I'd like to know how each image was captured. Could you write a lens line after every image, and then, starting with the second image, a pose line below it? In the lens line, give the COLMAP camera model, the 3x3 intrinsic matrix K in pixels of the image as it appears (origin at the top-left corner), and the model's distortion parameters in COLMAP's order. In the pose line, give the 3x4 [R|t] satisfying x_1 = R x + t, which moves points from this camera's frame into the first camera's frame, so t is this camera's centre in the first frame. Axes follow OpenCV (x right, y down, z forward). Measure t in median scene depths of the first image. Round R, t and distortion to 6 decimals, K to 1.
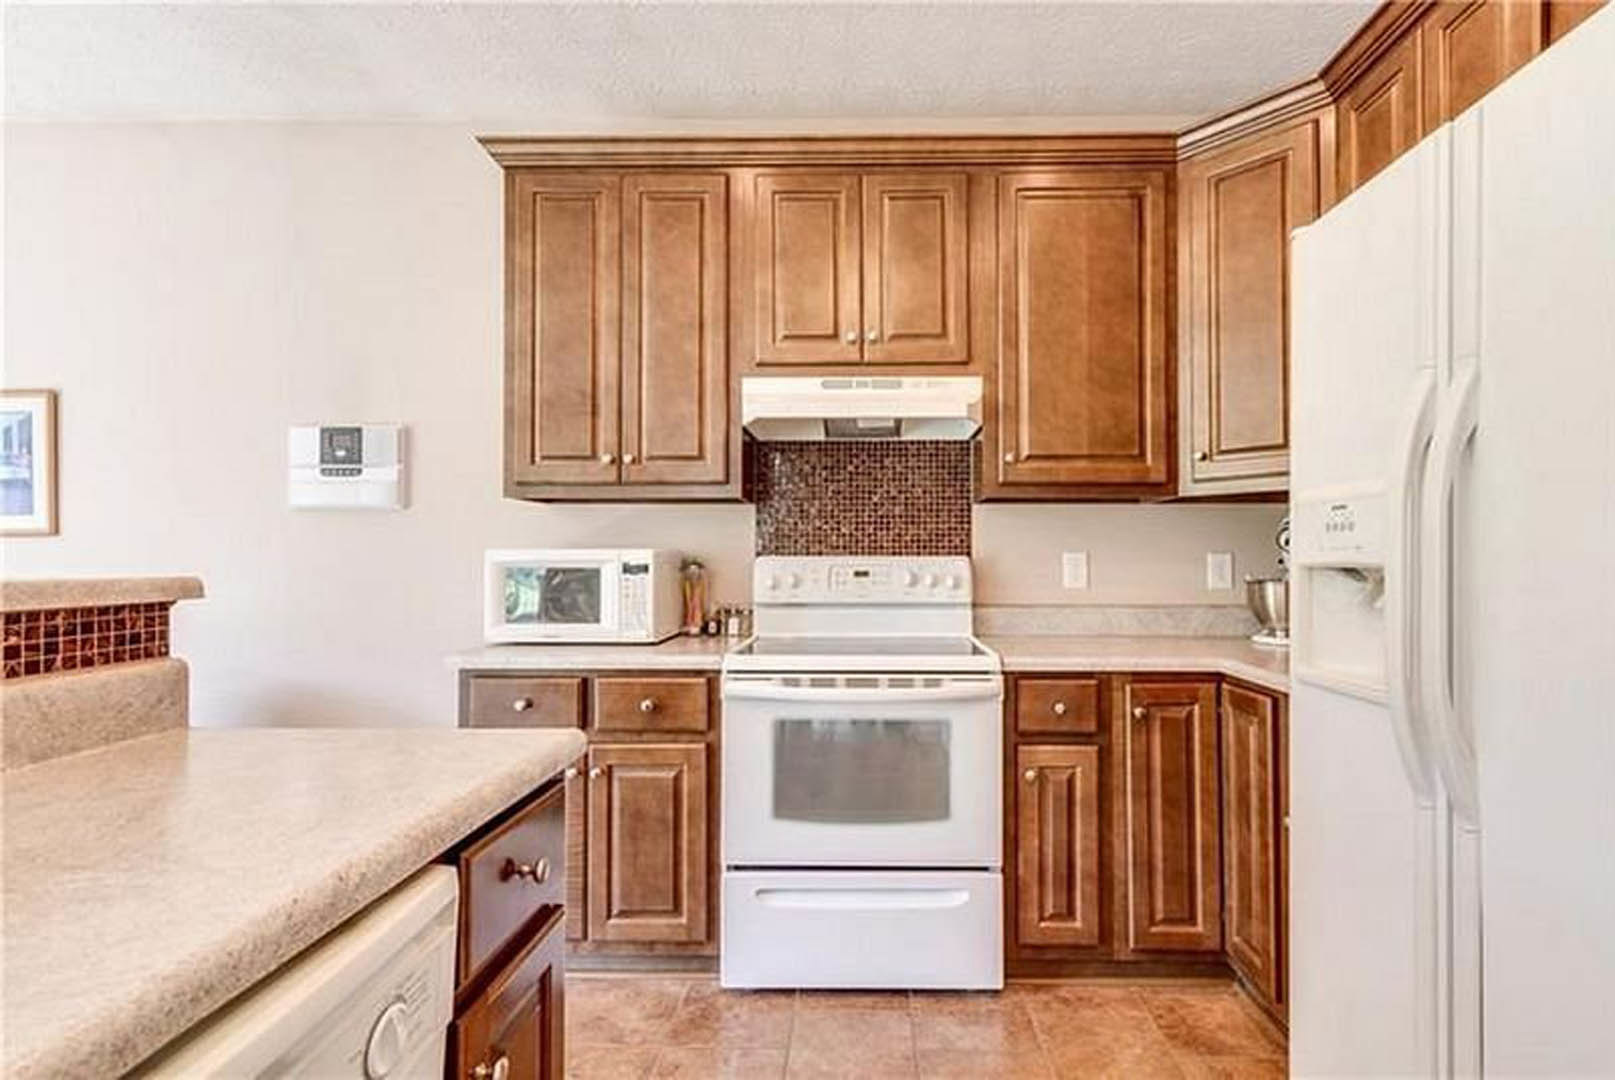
lens RADIAL K [[745.5, 0, 863.6], [0, 745.5, 552.3], [0, 0, 1]] dist [0.000795, -0.000152]
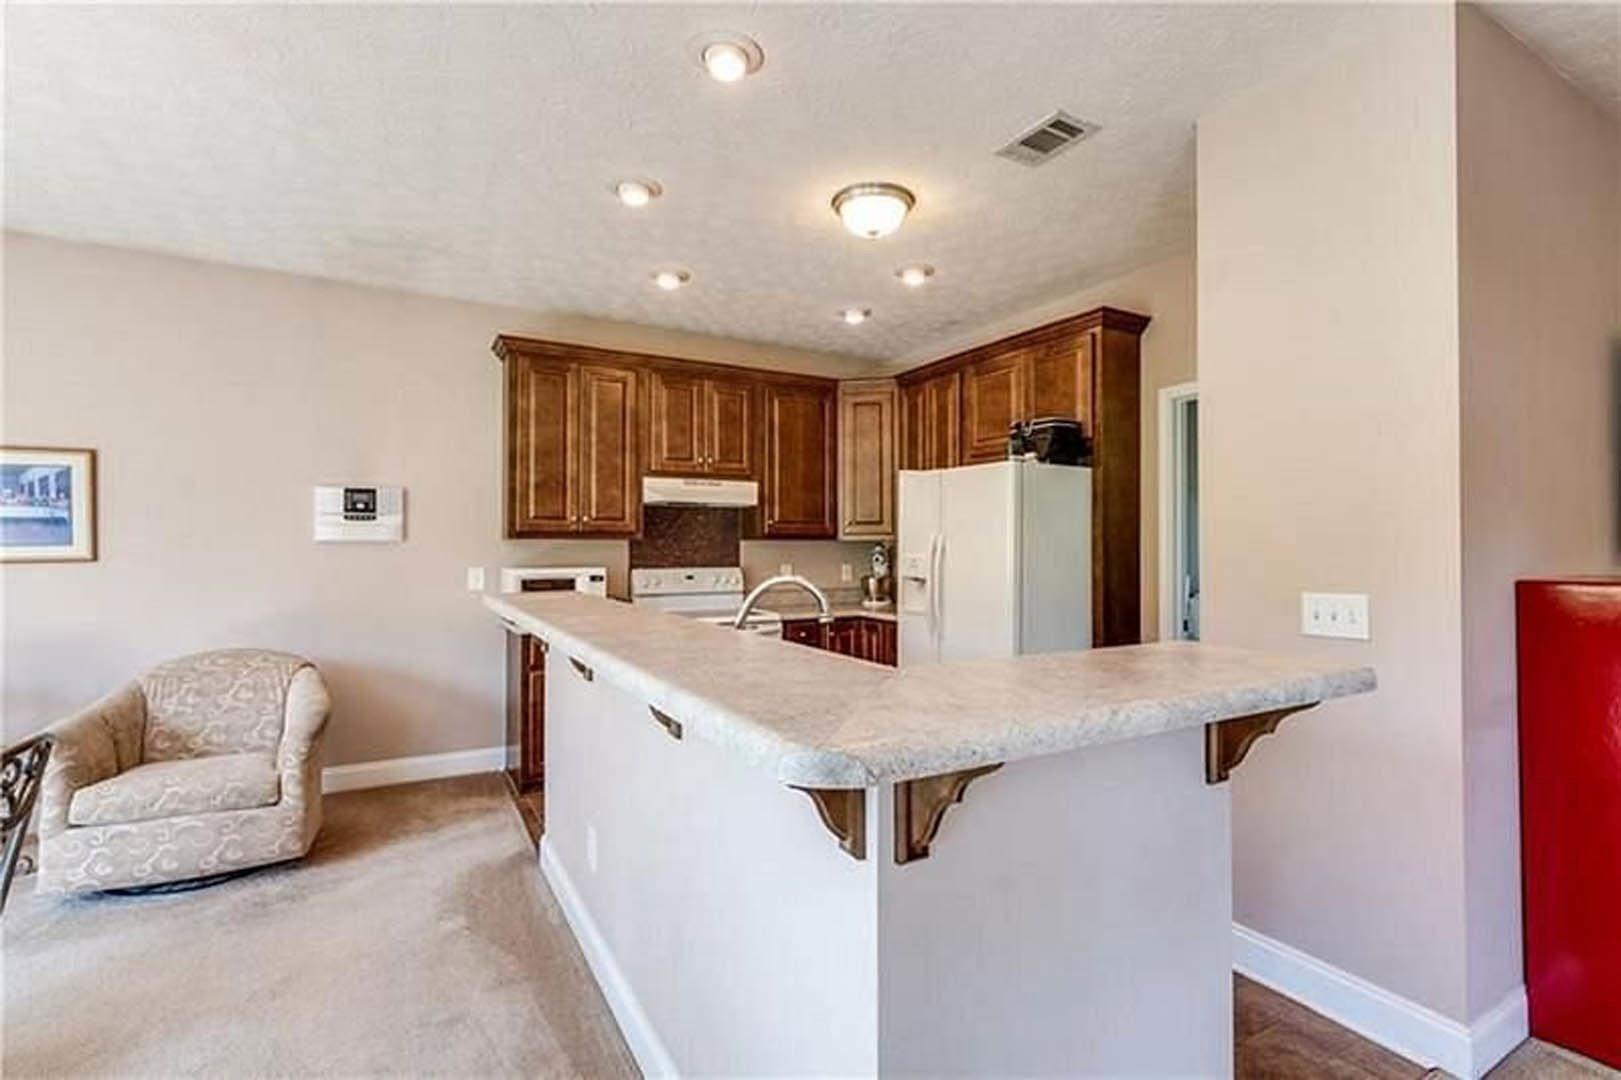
lens RADIAL K [[730.7, 0, 809.0], [0, 730.7, 536.7], [0, 0, 1]] dist [0.000844, -0.000028]
pose [[0.868738, 0.005188, 0.495245, -0.731322], [-0.004555, 0.999987, -0.002485, -0.079338], [-0.495251, -0.000097, 0.868750, -0.852586]]
